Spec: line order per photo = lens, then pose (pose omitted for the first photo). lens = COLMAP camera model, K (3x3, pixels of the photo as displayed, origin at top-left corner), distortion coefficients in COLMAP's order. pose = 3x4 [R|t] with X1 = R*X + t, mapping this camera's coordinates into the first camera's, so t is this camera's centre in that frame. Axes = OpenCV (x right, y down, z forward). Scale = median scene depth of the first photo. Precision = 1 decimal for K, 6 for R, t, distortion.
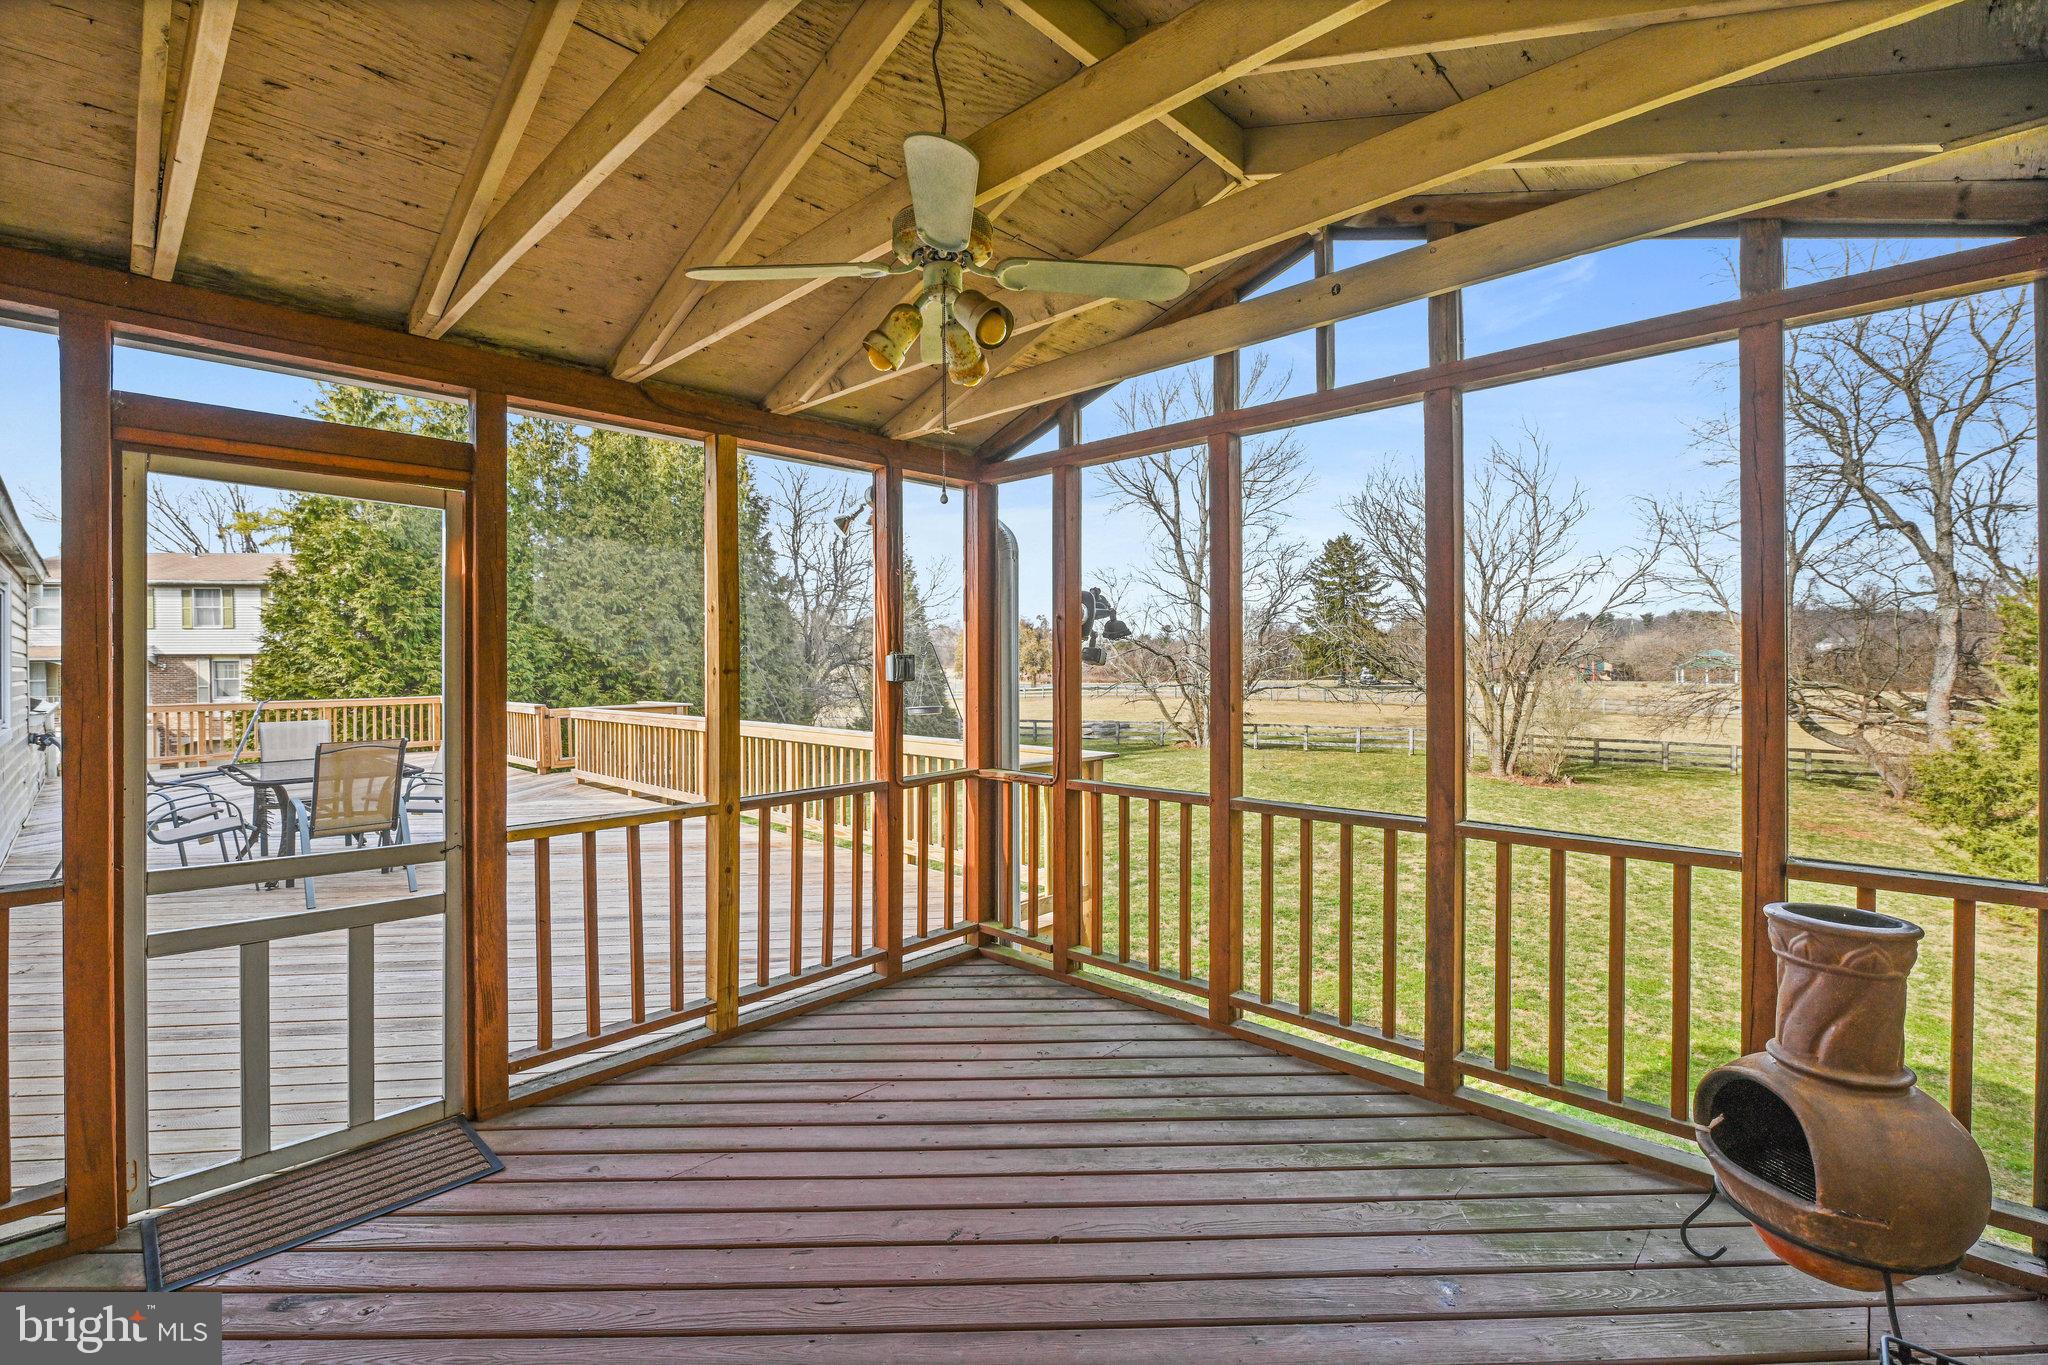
lens RADIAL K [[895.8, 0, 1028.9], [0, 895.8, 675.3], [0, 0, 1]] dist [-0.007538, -0.002647]
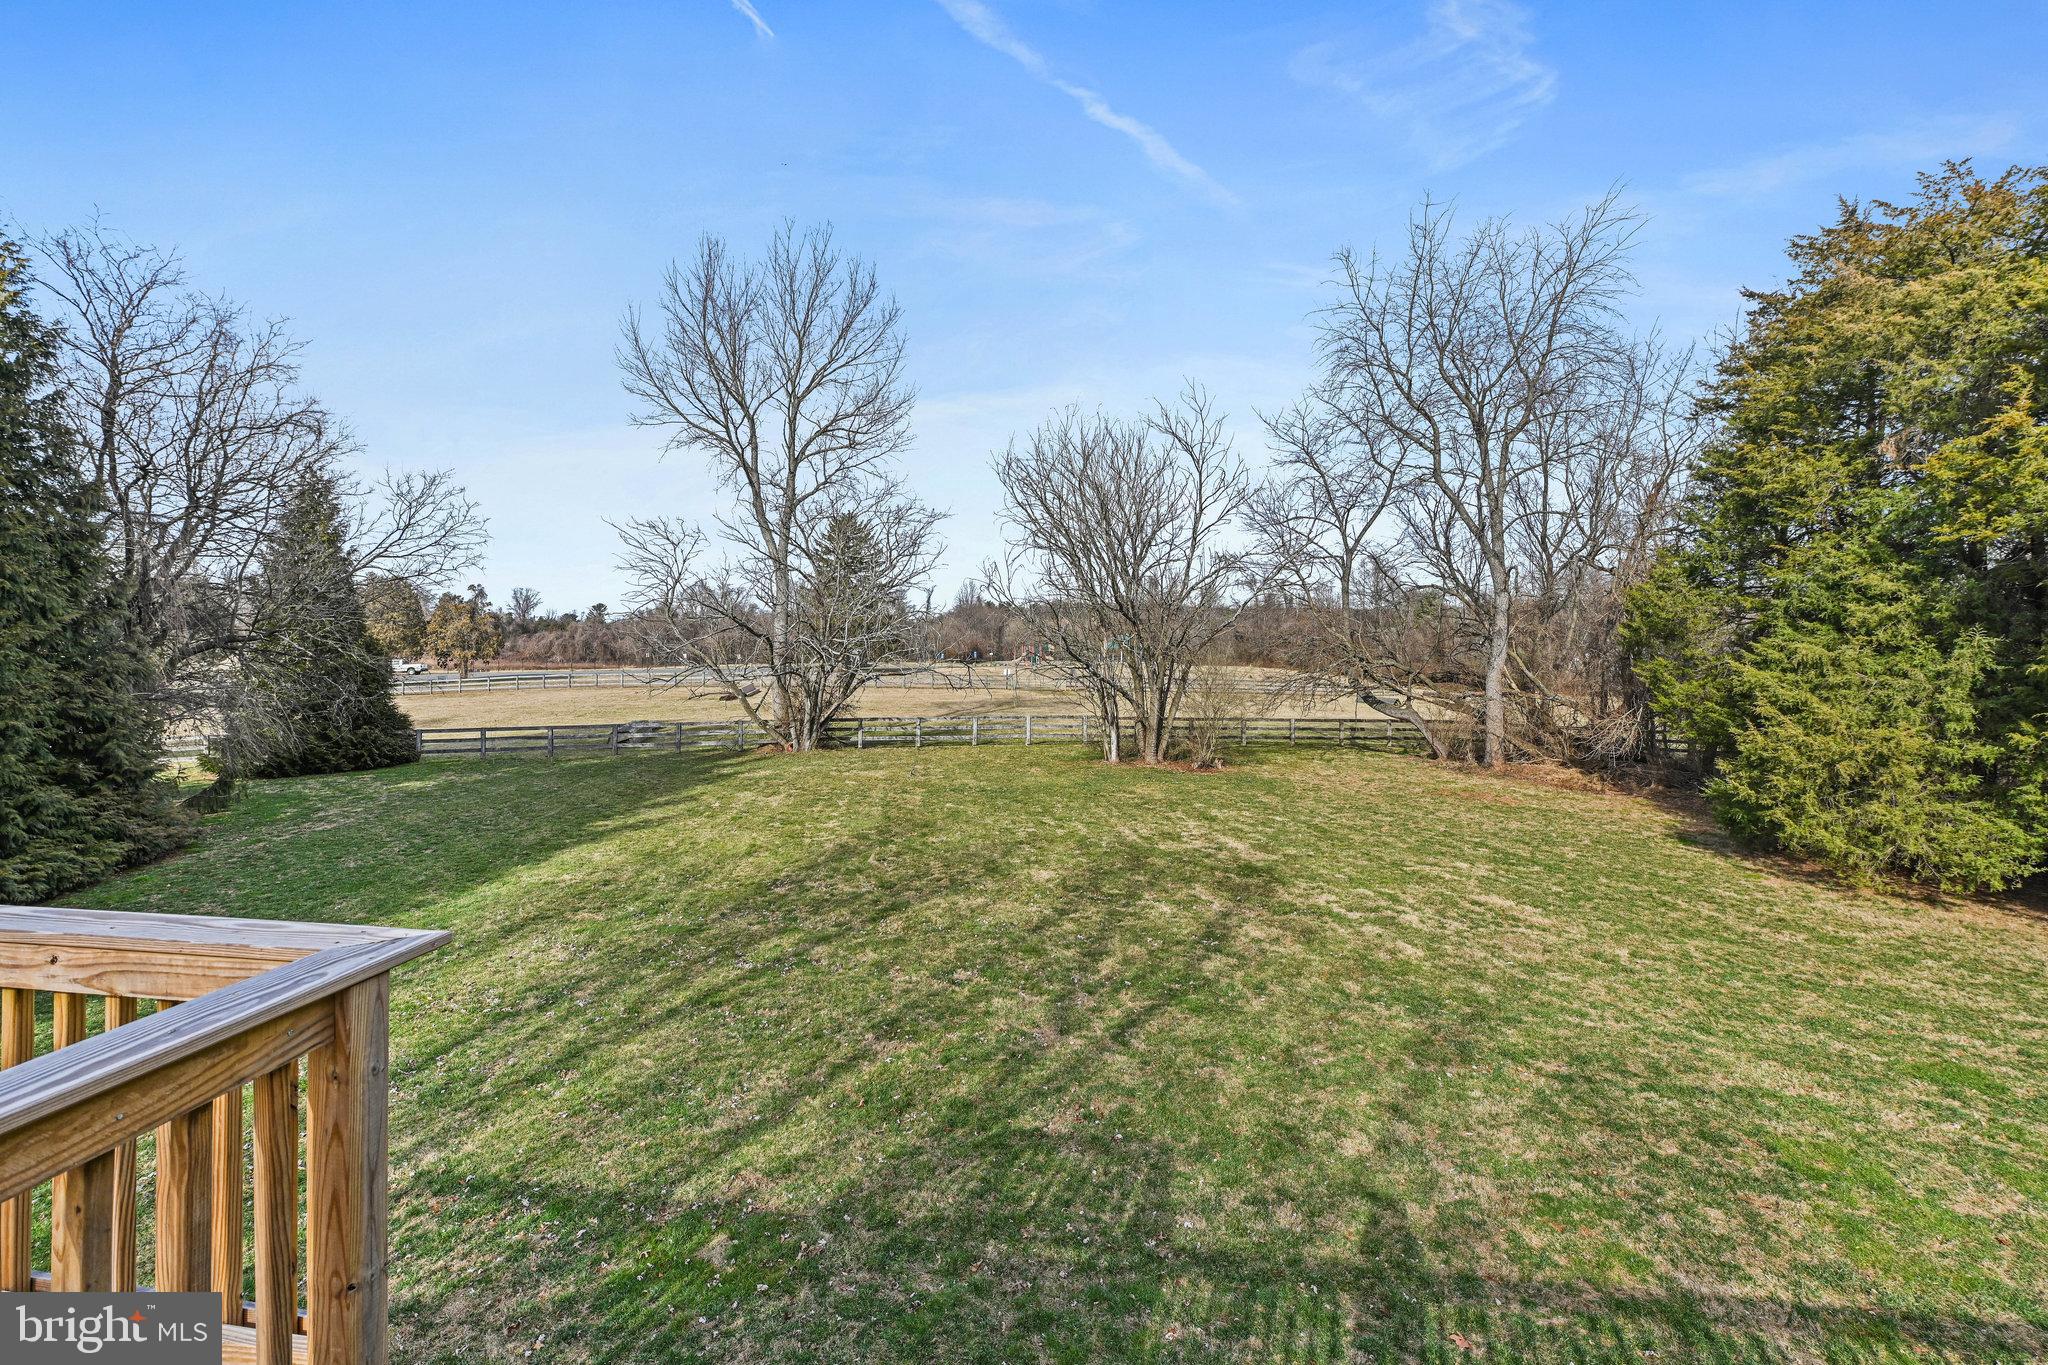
lens RADIAL K [[895.8, 0, 1016.9], [0, 895.8, 636.0], [0, 0, 1]] dist [-0.007538, -0.002647]
pose [[0.821947, 0.003246, 0.569554, -0.202562], [0.010538, 0.999726, -0.020906, -0.006573], [-0.569466, 0.023185, 0.821688, 0.443640]]
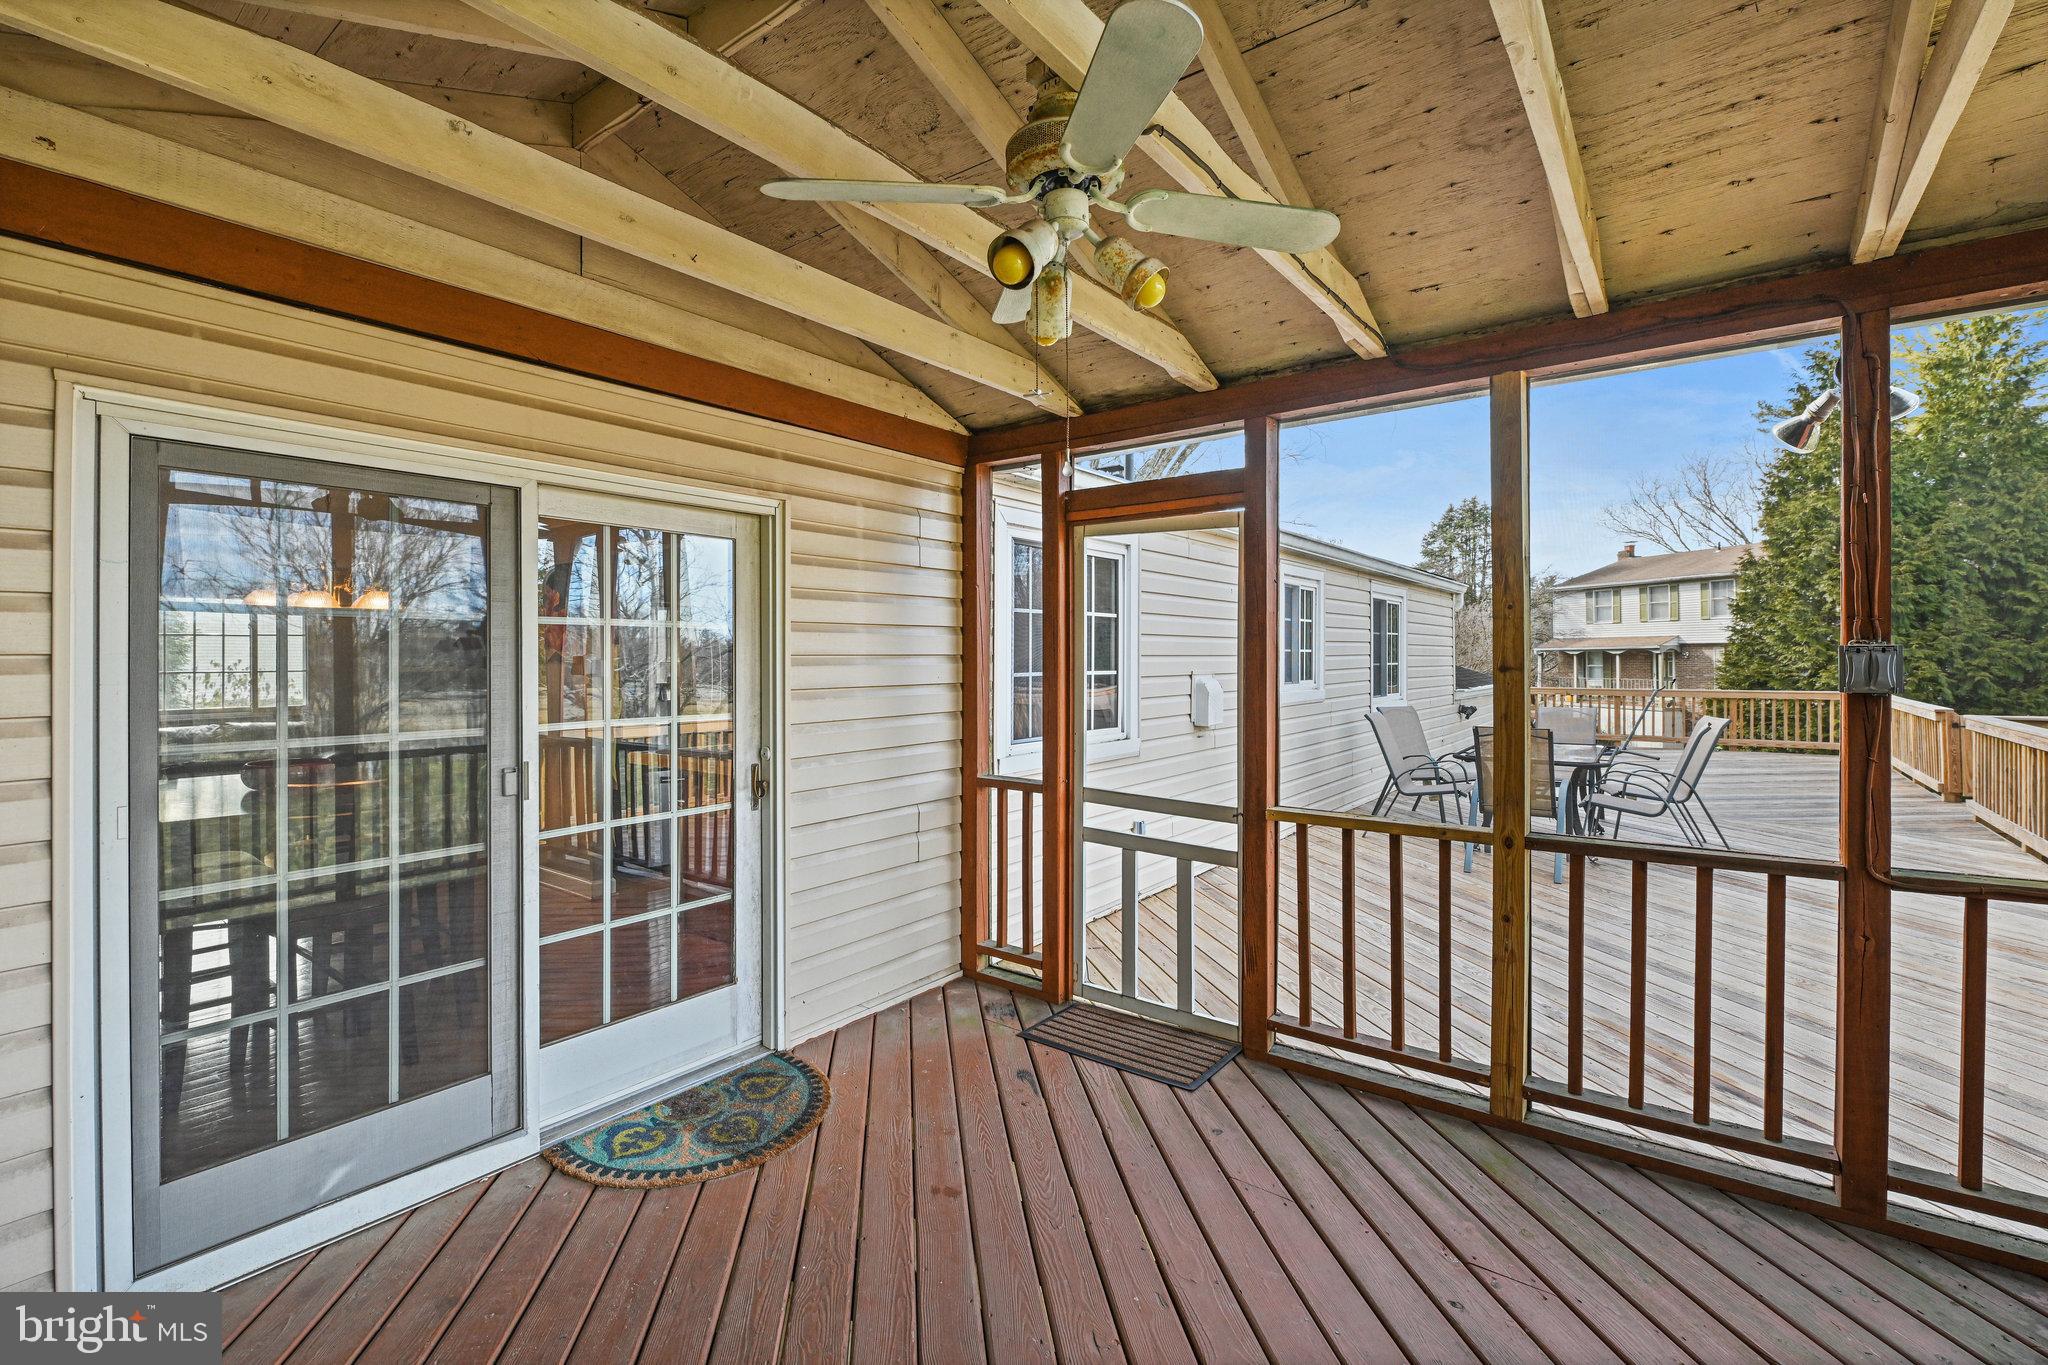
lens RADIAL K [[895.8, 0, 980.8], [0, 895.8, 648.1], [0, 0, 1]] dist [-0.007538, -0.002647]
pose [[0.086682, -0.002245, -0.996233, 0.058407], [-0.014907, 0.999883, -0.003550, -0.001735], [0.996124, 0.015158, 0.086638, 0.065407]]
